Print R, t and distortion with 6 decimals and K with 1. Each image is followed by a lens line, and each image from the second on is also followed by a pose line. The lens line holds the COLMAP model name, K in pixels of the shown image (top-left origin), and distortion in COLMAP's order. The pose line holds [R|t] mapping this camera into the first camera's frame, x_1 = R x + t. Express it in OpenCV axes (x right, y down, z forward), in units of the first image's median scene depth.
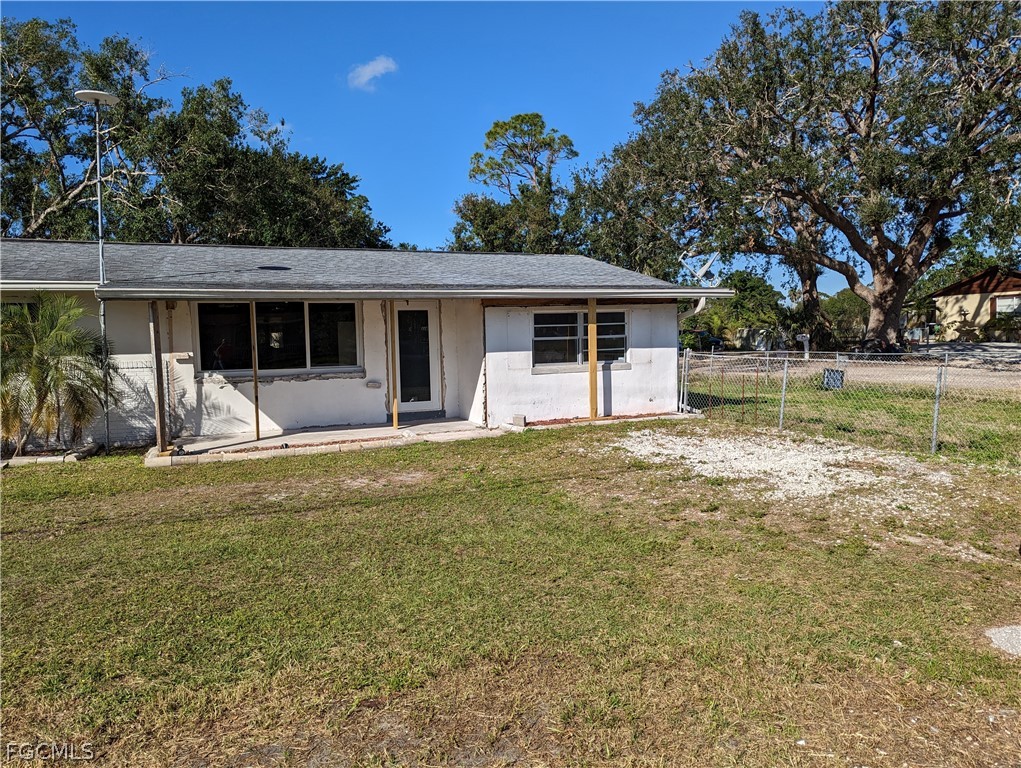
lens RADIAL K [[730.6, 0, 520.9], [0, 730.6, 377.9], [0, 0, 1]] dist [0.066482, -0.062482]
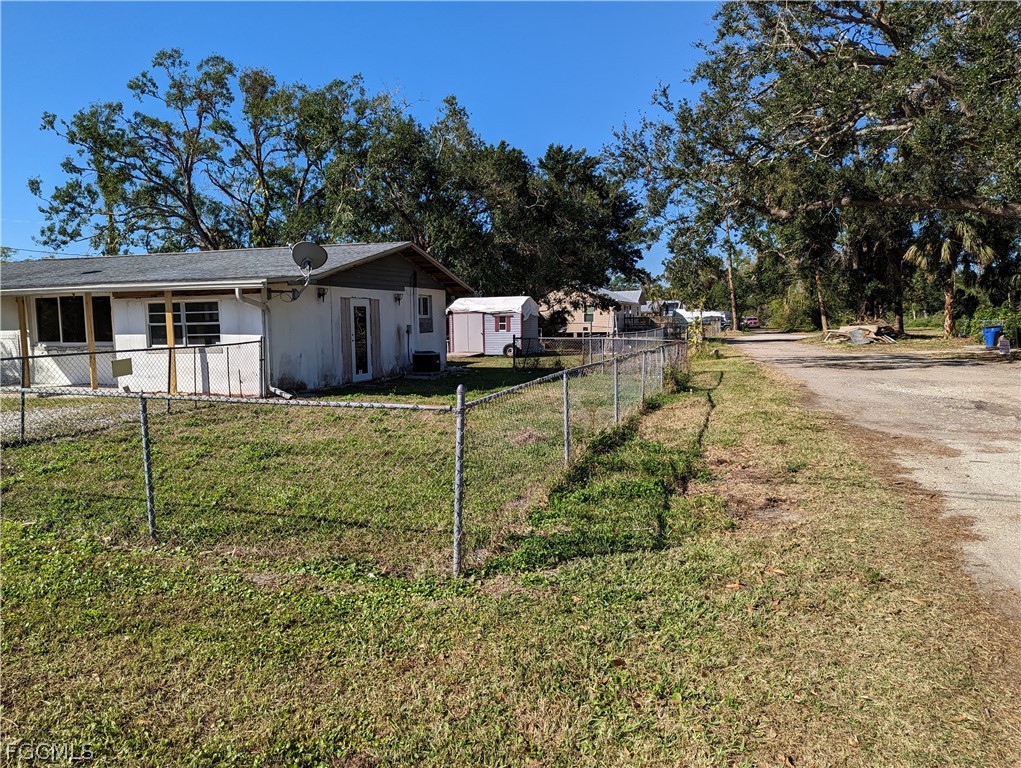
lens RADIAL K [[733.9, 0, 507.7], [0, 733.9, 388.3], [0, 0, 1]] dist [0.063445, -0.053561]
pose [[0.744490, 0.073284, -0.663600, 1.409761], [-0.040576, 0.997087, 0.064590, -0.055445], [0.666400, -0.021160, 0.745294, 0.503440]]
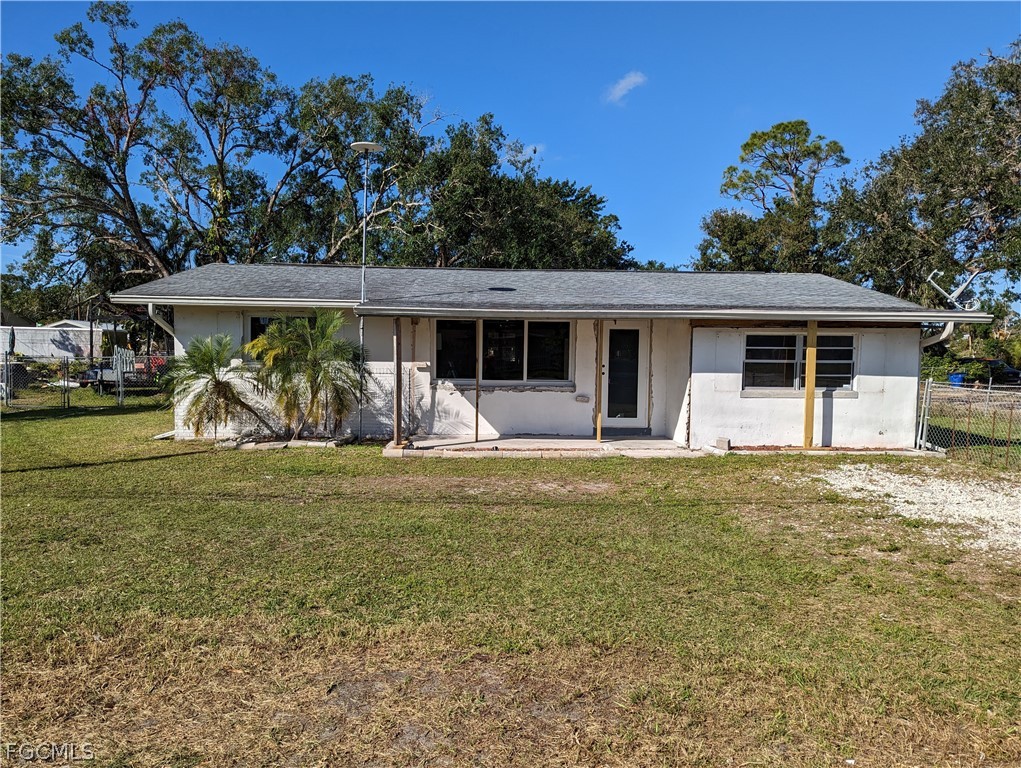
lens RADIAL K [[733.9, 0, 507.7], [0, 733.9, 388.3], [0, 0, 1]] dist [0.063445, -0.053561]
pose [[0.938295, 0.051148, -0.342033, 0.063334], [-0.054434, 0.998517, -0.000011, -0.000108], [0.341525, 0.018629, 0.939688, -0.035683]]
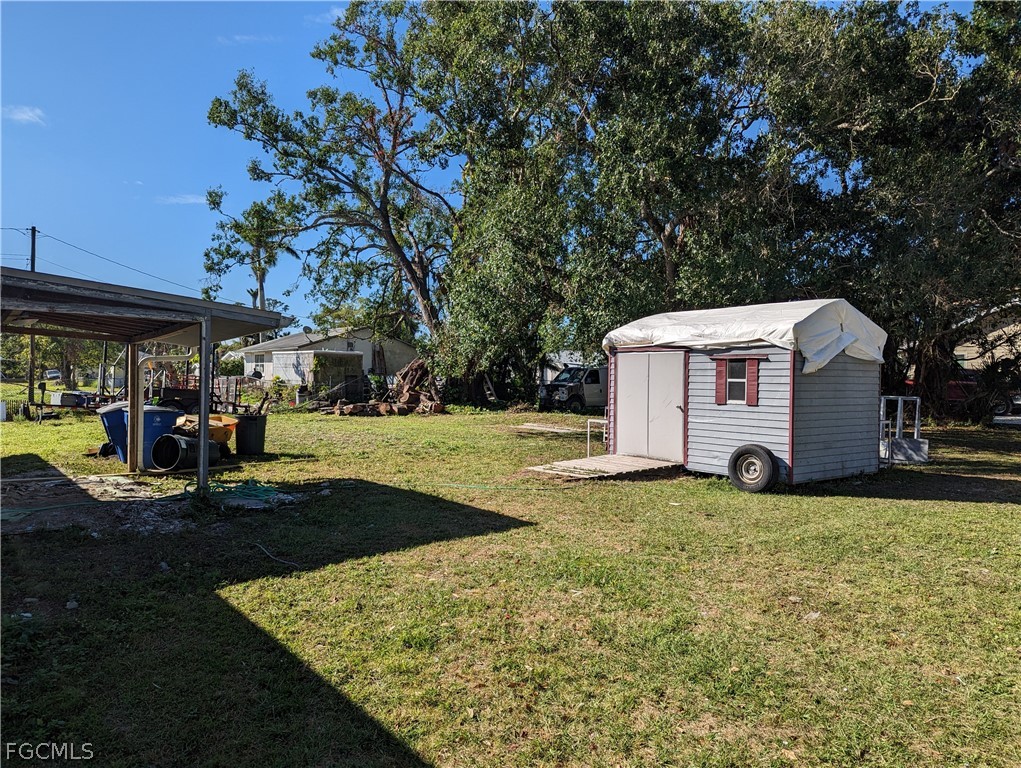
lens RADIAL K [[730.6, 0, 520.9], [0, 730.6, 377.9], [0, 0, 1]] dist [0.066482, -0.062482]
pose [[0.280717, 0.023495, -0.959503, 0.279111], [-0.070492, 0.997505, 0.003802, -0.110341], [0.957198, 0.066570, 0.281673, 2.131327]]
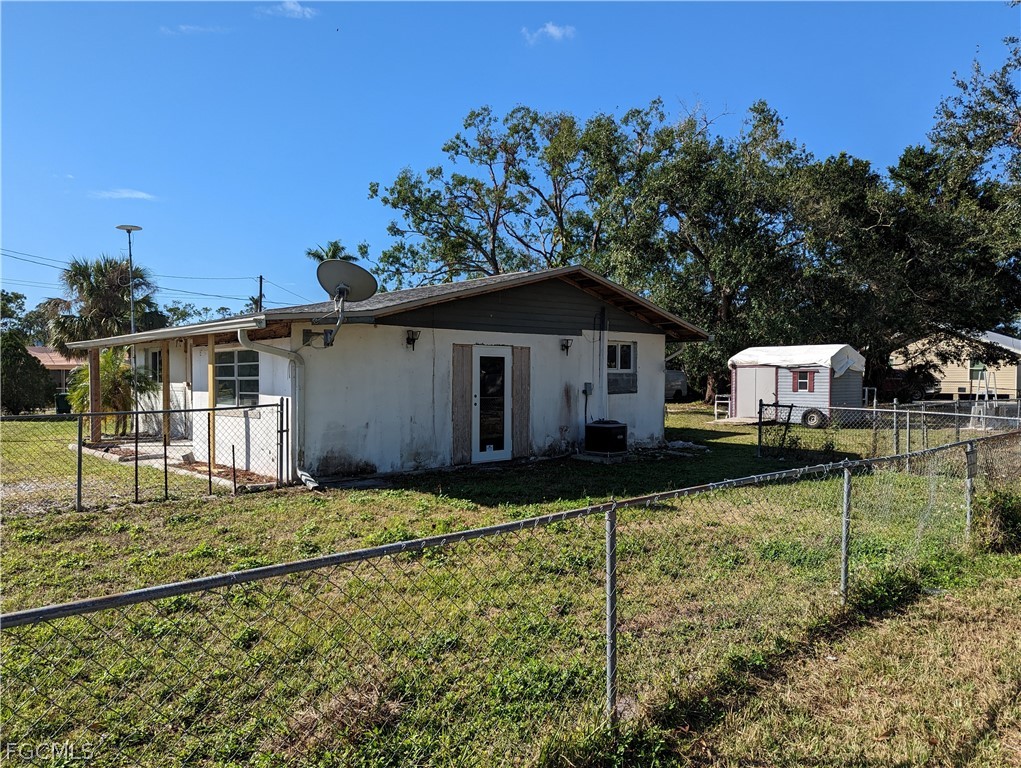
lens RADIAL K [[733.9, 0, 507.7], [0, 733.9, 388.3], [0, 0, 1]] dist [0.063445, -0.053561]
pose [[0.346576, 0.037479, -0.937273, 1.177644], [-0.059987, 0.998042, 0.017728, -0.088262], [0.936102, 0.050080, 0.348145, 1.101797]]
